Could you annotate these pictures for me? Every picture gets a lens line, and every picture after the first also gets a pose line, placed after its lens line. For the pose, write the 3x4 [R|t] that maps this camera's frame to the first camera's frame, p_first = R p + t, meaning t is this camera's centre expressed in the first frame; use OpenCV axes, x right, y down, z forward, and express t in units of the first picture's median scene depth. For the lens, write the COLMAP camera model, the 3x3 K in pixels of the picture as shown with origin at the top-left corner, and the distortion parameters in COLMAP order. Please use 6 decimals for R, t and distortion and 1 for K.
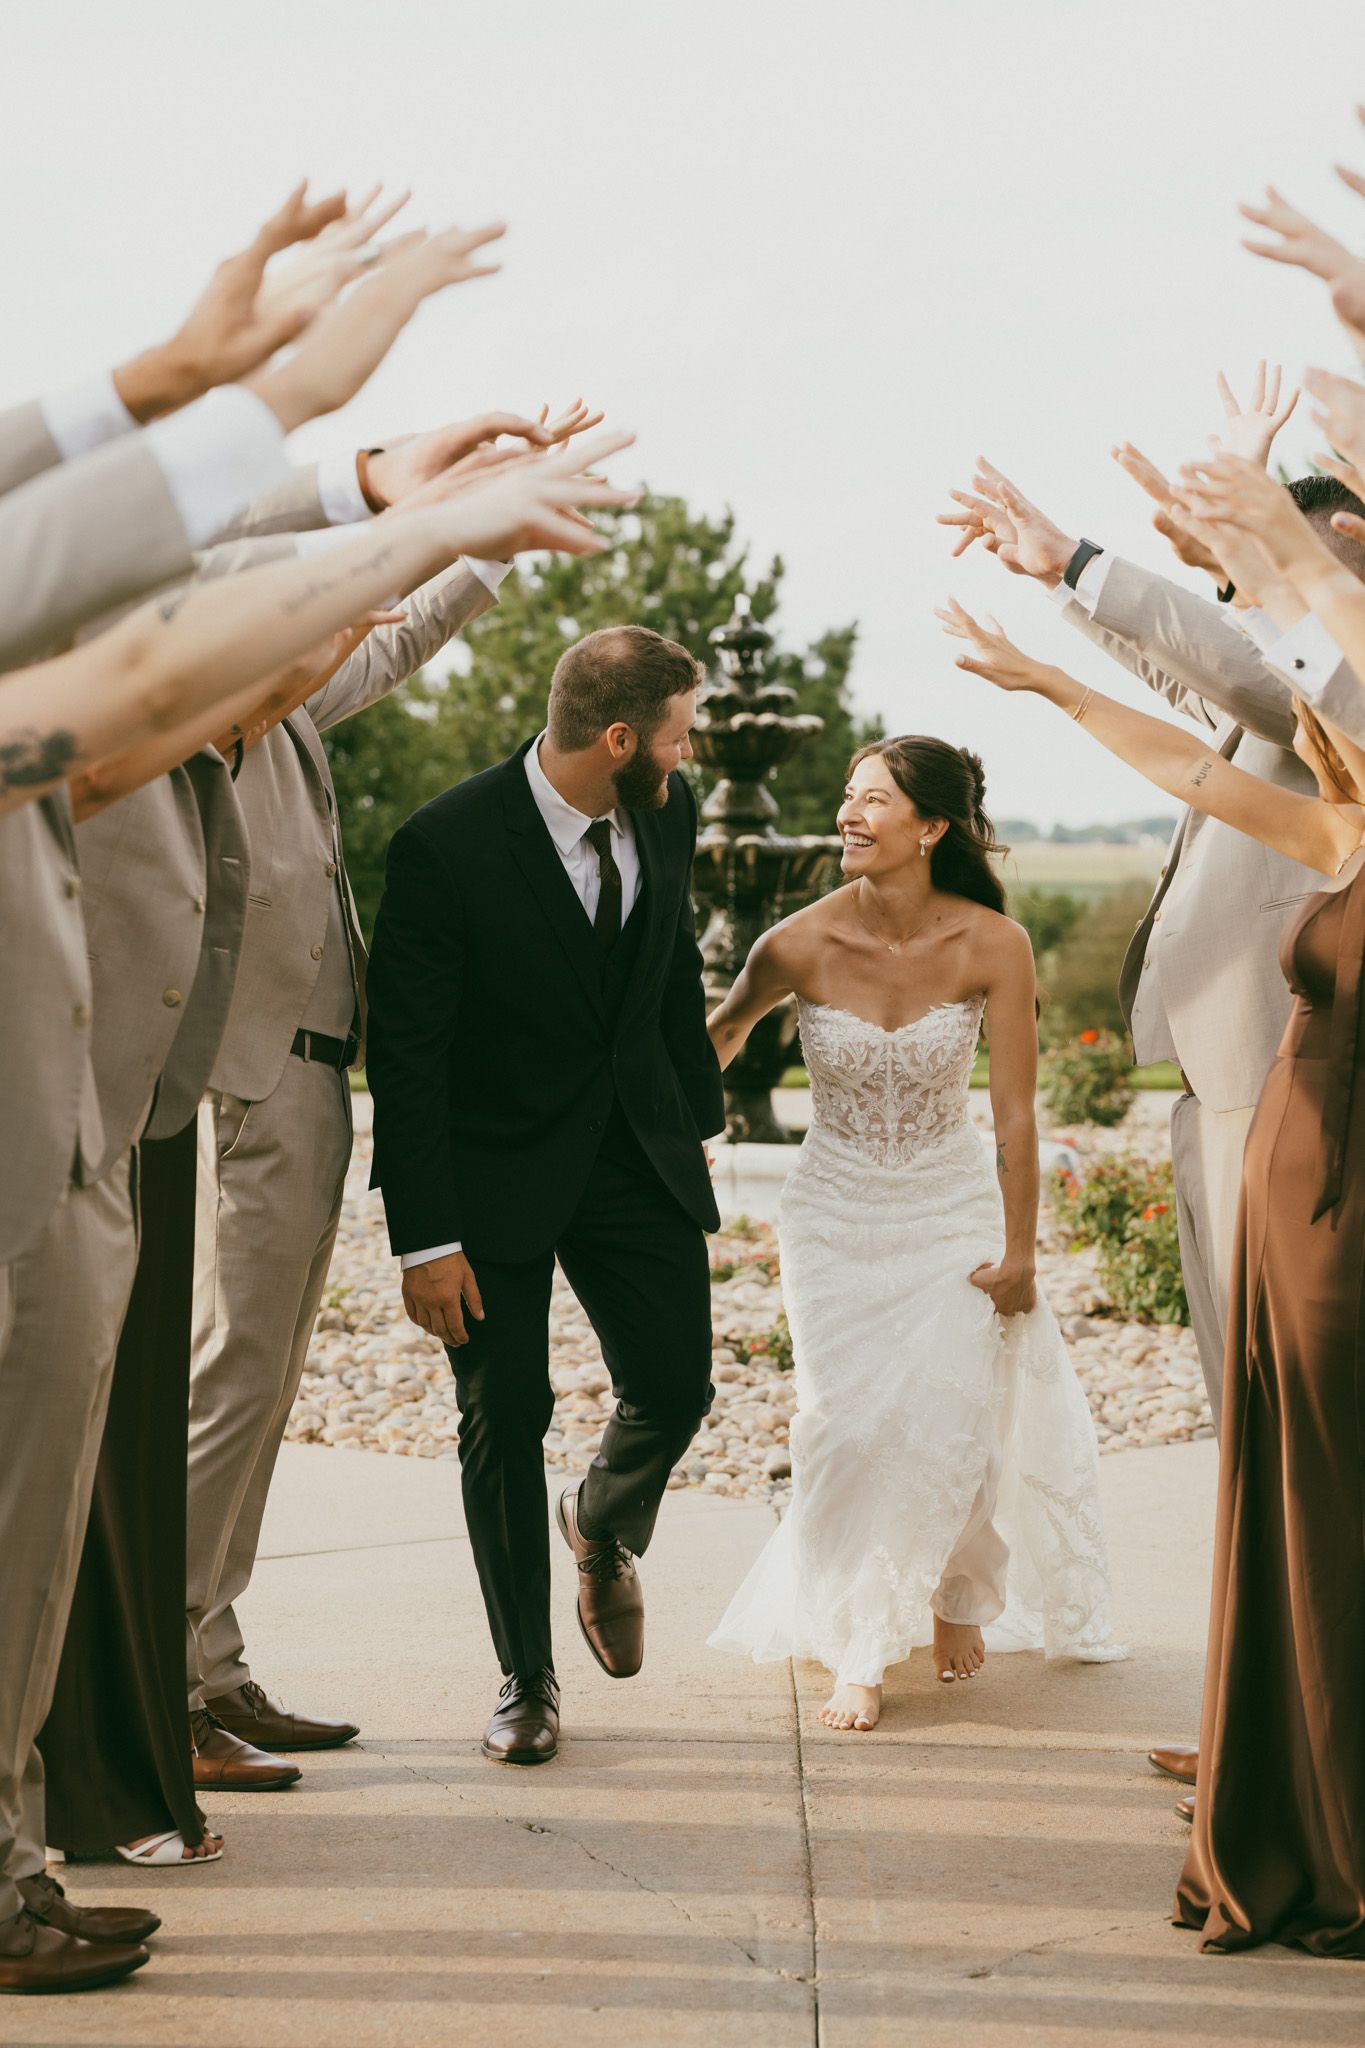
lens RADIAL K [[5023.3, 0, 690.5], [0, 5023.3, 1021.1], [0, 0, 1]] dist [0.410086, 0.000000]
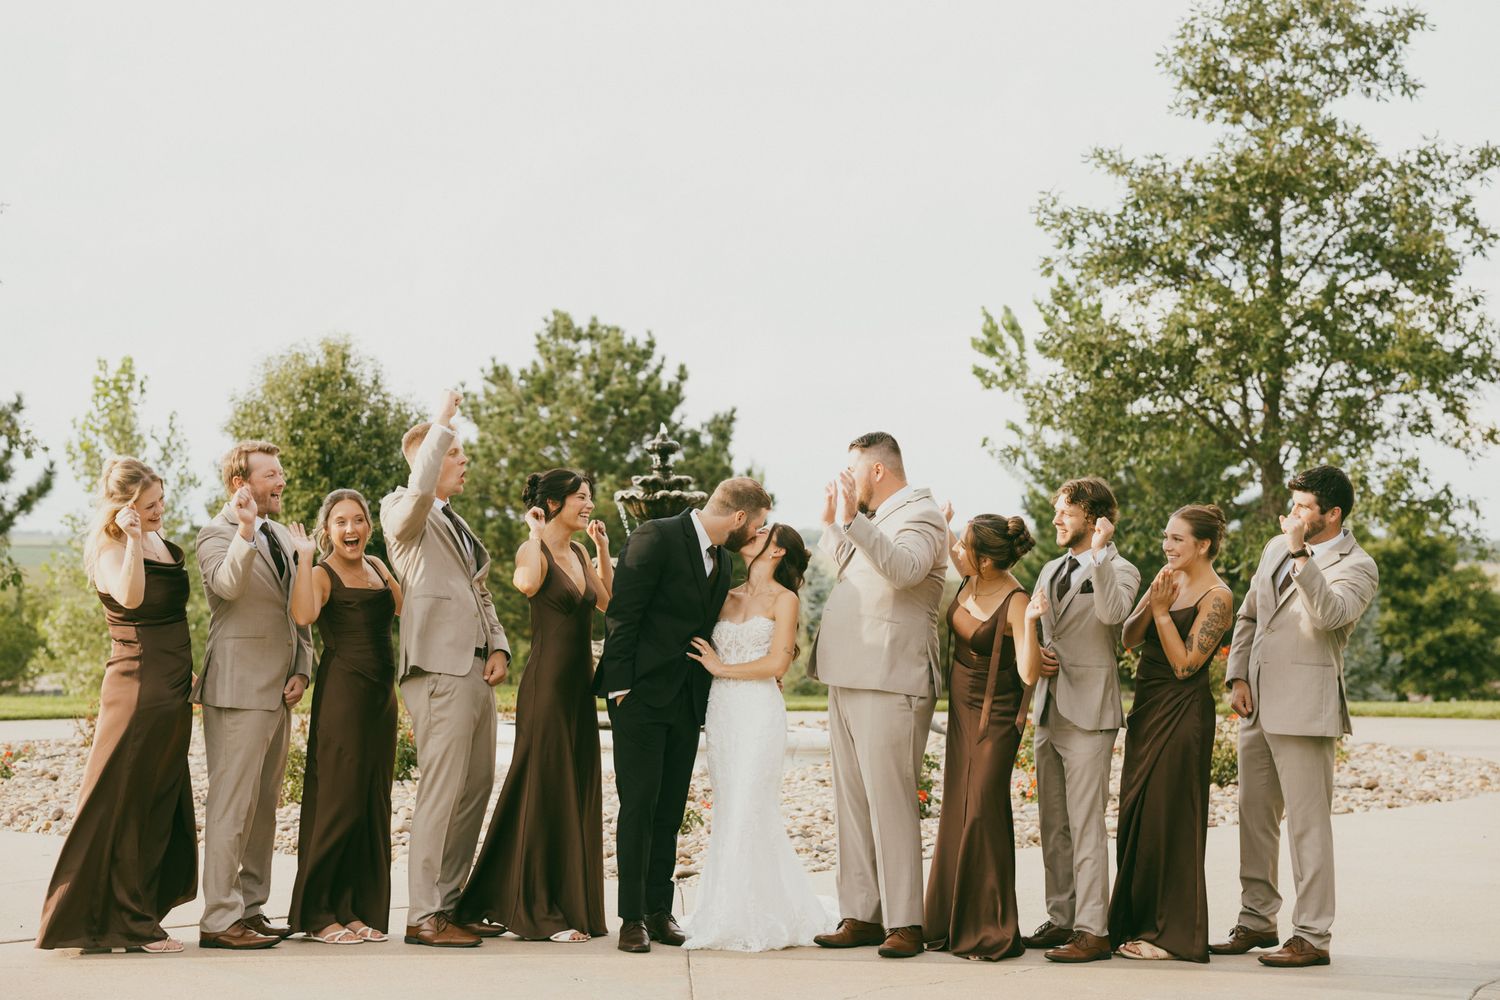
lens RADIAL K [[3679.1, 0, 752.1], [0, 3679.1, 497.9], [0, 0, 1]] dist [0.410086, 0.000000]
pose [[0.999346, 0.001493, 0.036127, -0.001752], [0.000296, 0.998777, -0.049442, 0.002123], [-0.036157, 0.049420, 0.998123, -0.105787]]
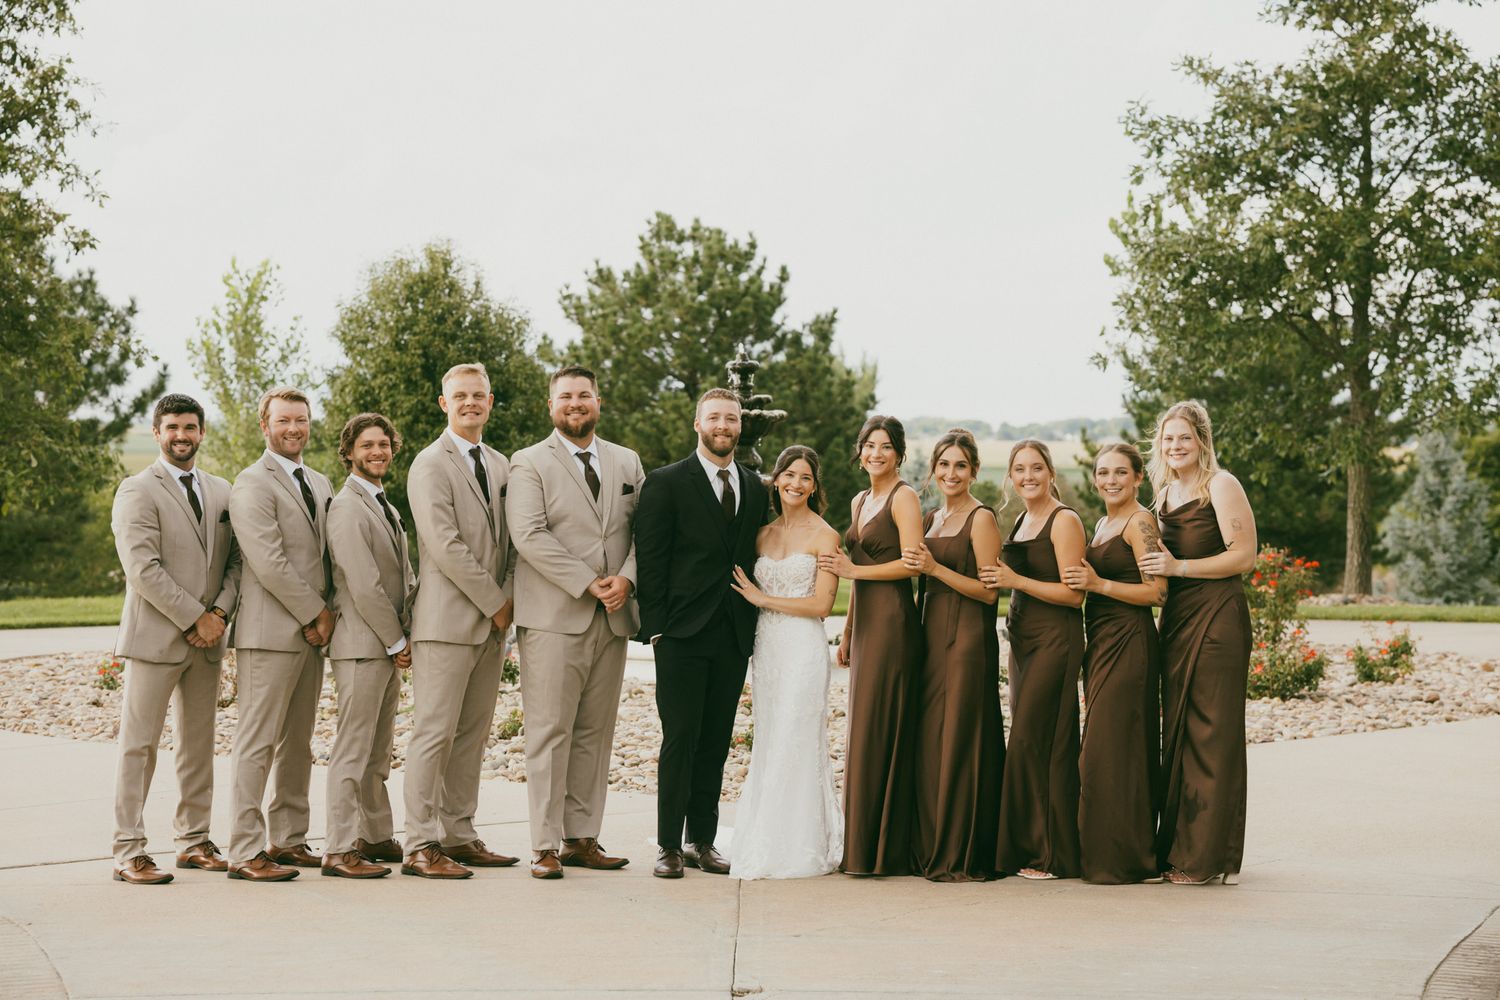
lens RADIAL K [[3679.1, 0, 747.1], [0, 3679.1, 504.3], [0, 0, 1]] dist [0.410086, 0.000000]
pose [[0.999996, -0.000892, 0.002807, 0.002936], [0.000940, 0.999850, -0.017287, -0.001199], [-0.002791, 0.017290, 0.999847, -0.117140]]
